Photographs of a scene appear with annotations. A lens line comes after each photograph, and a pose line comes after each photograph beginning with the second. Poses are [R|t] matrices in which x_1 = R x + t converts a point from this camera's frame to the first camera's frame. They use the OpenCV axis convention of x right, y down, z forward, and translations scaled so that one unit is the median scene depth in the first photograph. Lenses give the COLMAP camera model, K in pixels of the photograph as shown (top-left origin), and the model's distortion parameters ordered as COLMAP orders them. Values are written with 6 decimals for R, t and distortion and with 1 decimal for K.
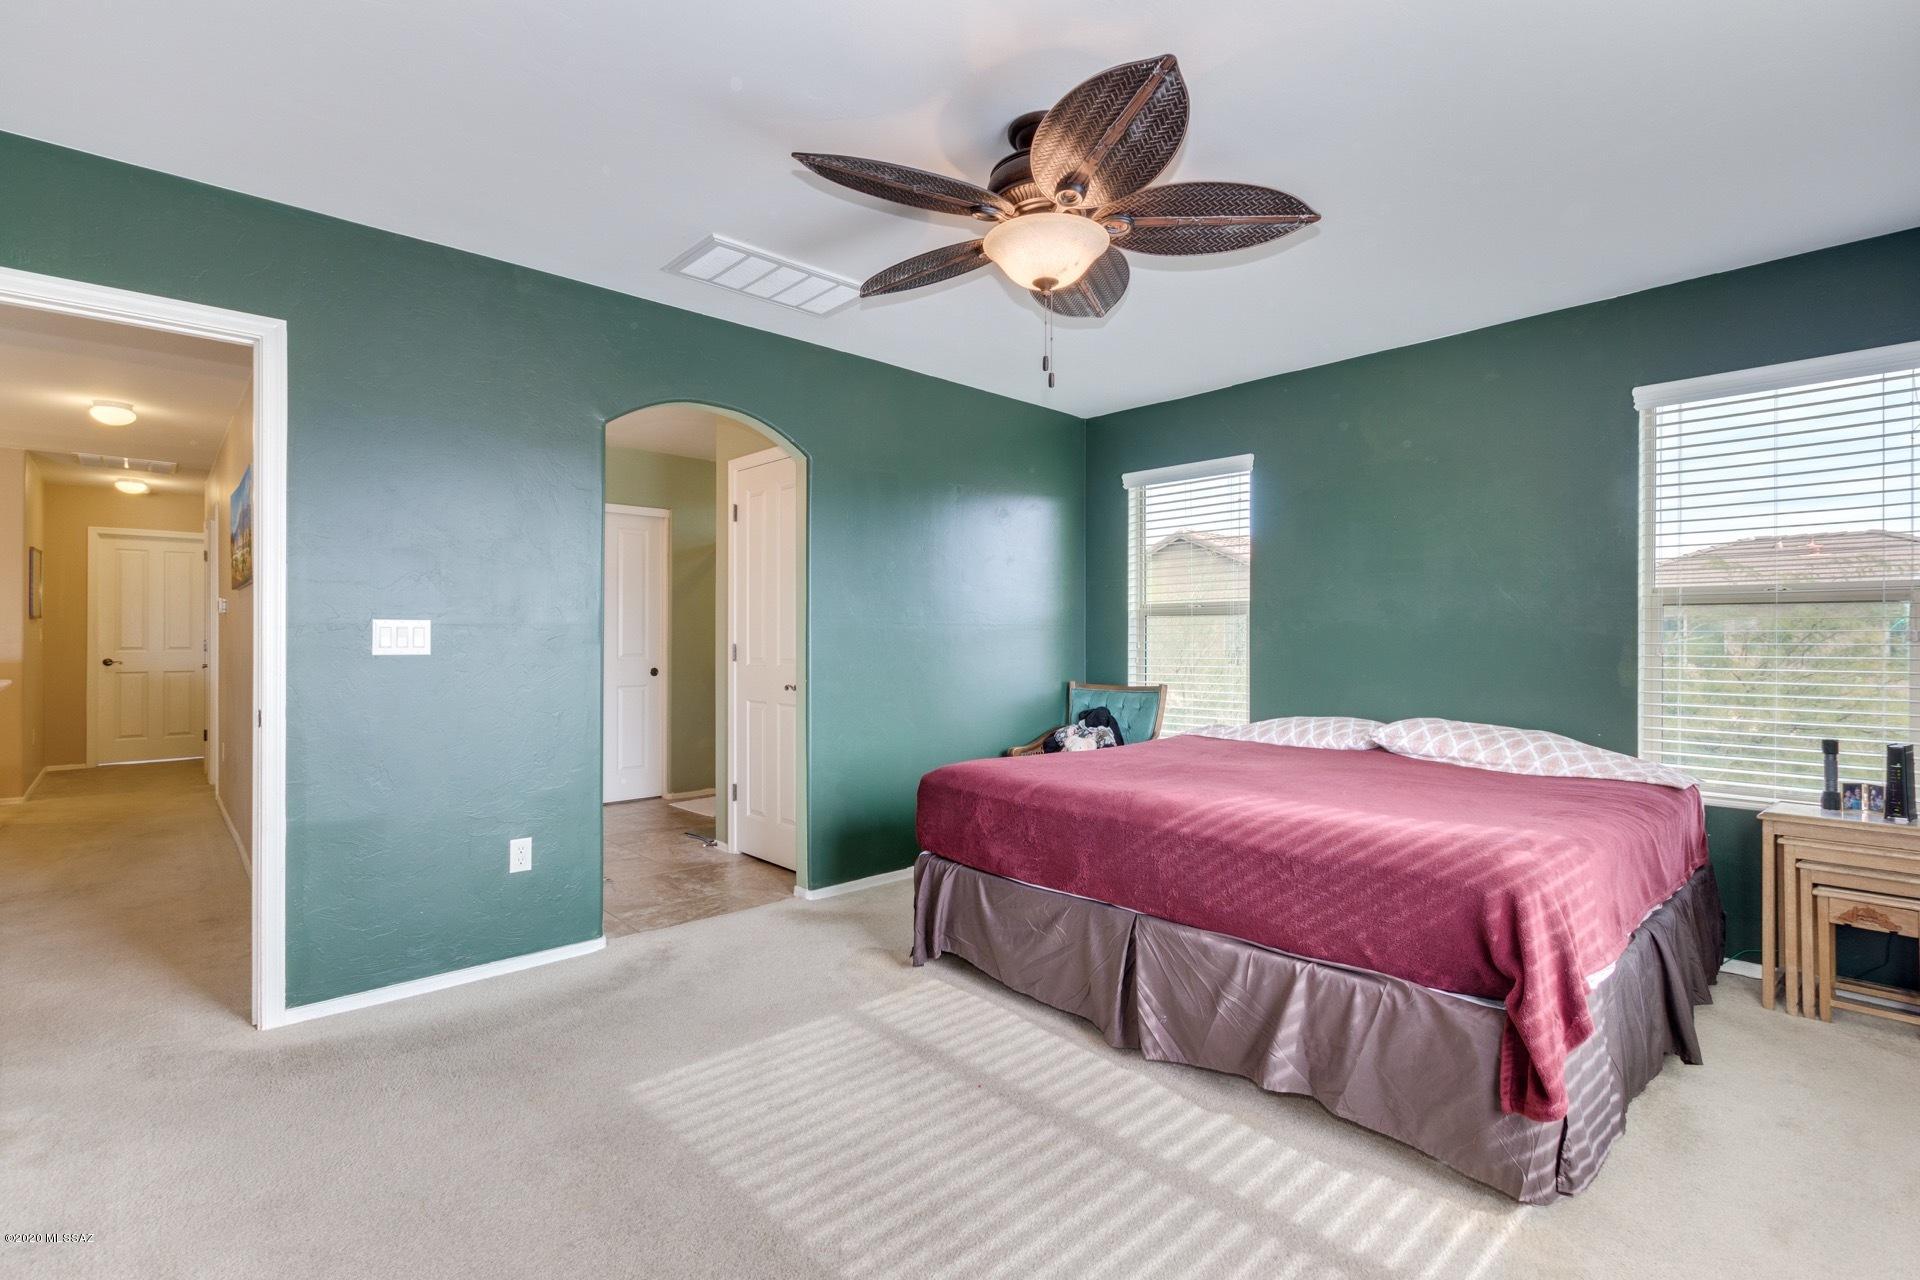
lens RADIAL K [[886.7, 0, 962.6], [0, 886.7, 635.4], [0, 0, 1]] dist [0.004738, -0.002075]
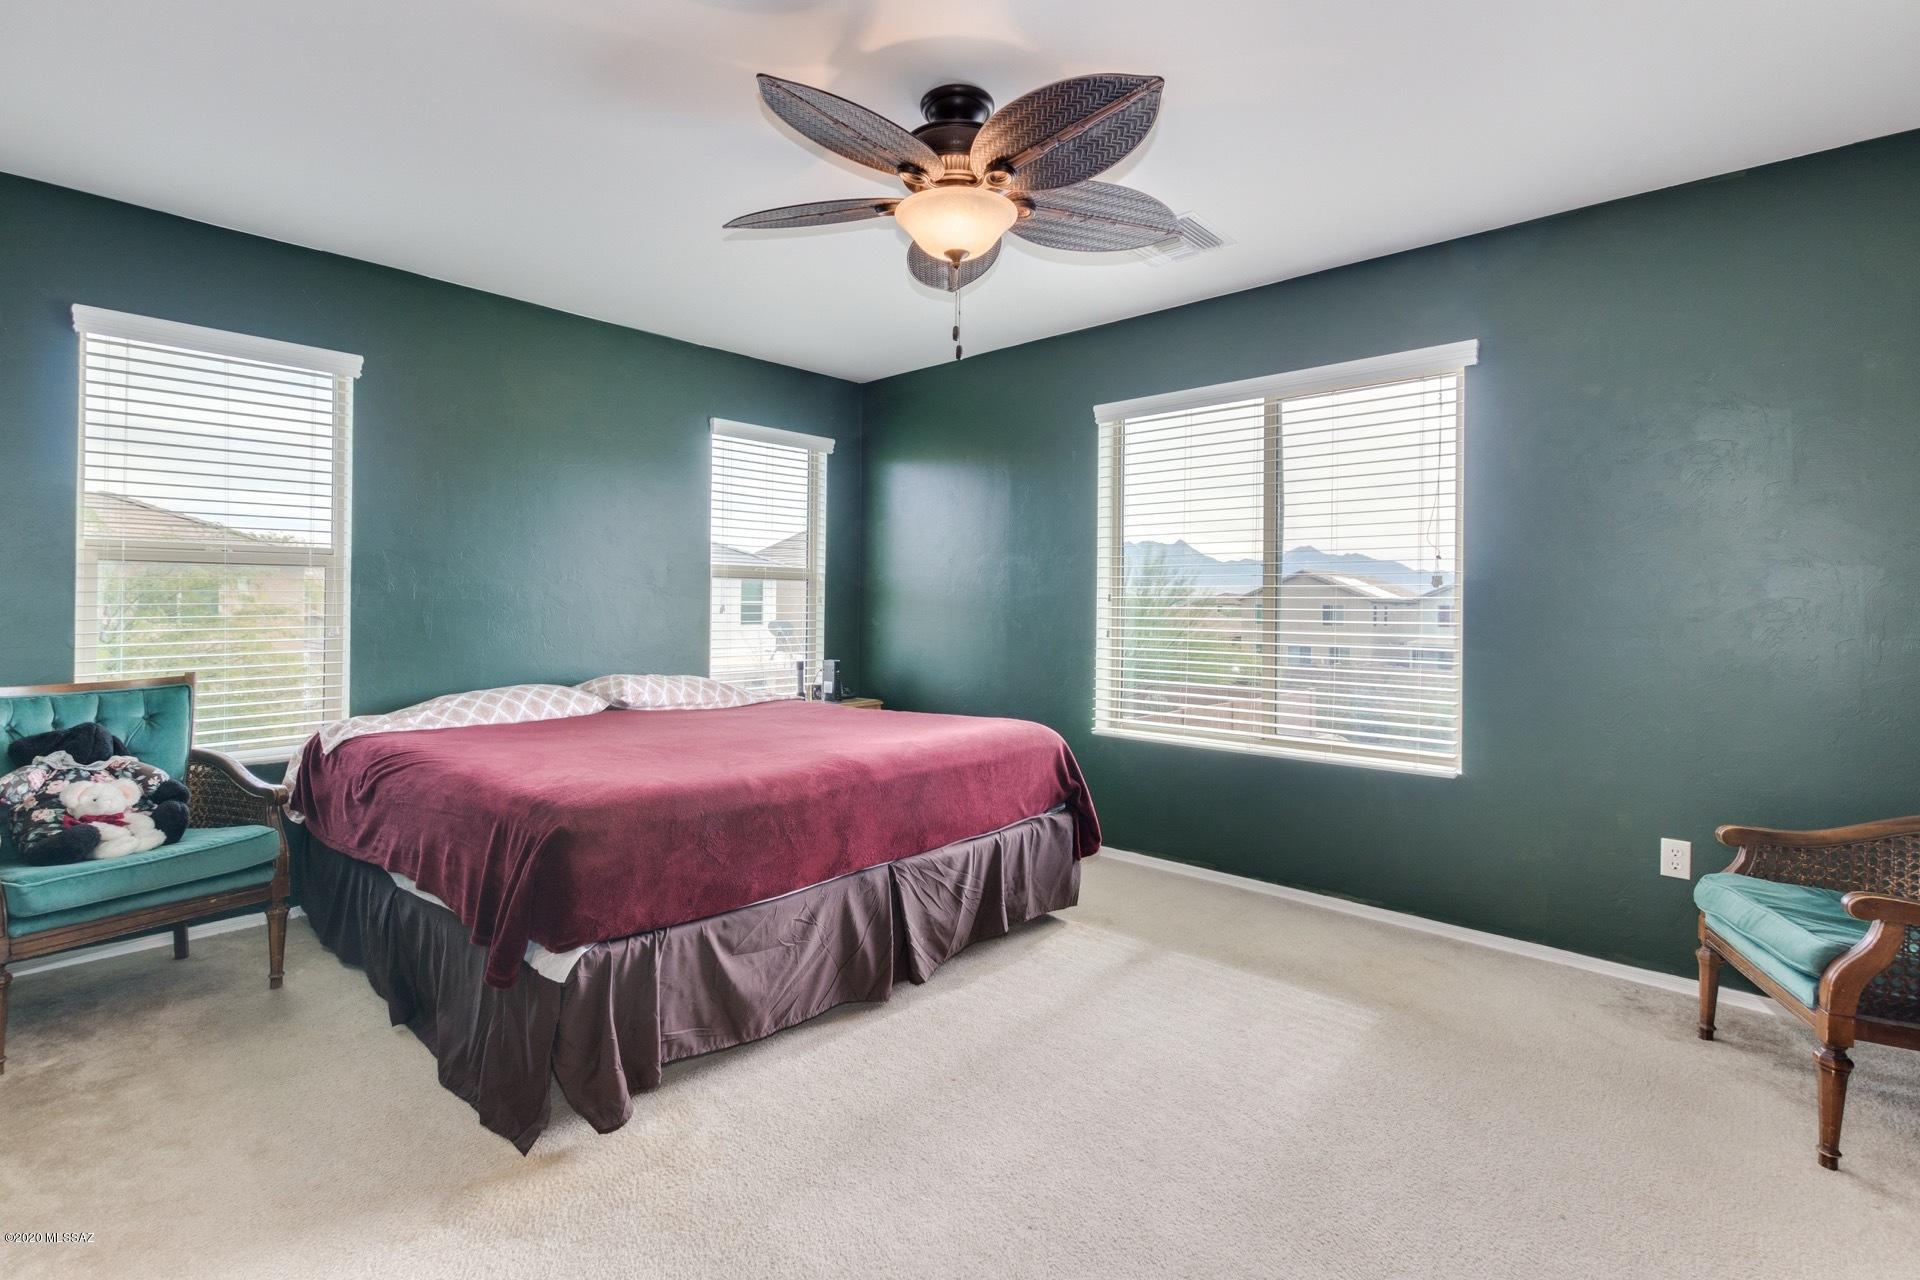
lens RADIAL K [[886.7, 0, 991.9], [0, 886.7, 598.8], [0, 0, 1]] dist [0.004738, -0.002075]
pose [[-0.094445, -0.000098, 0.995530, -0.727637], [-0.006462, 0.999979, -0.000515, 0.000146], [-0.995509, -0.006481, -0.094443, 0.828511]]
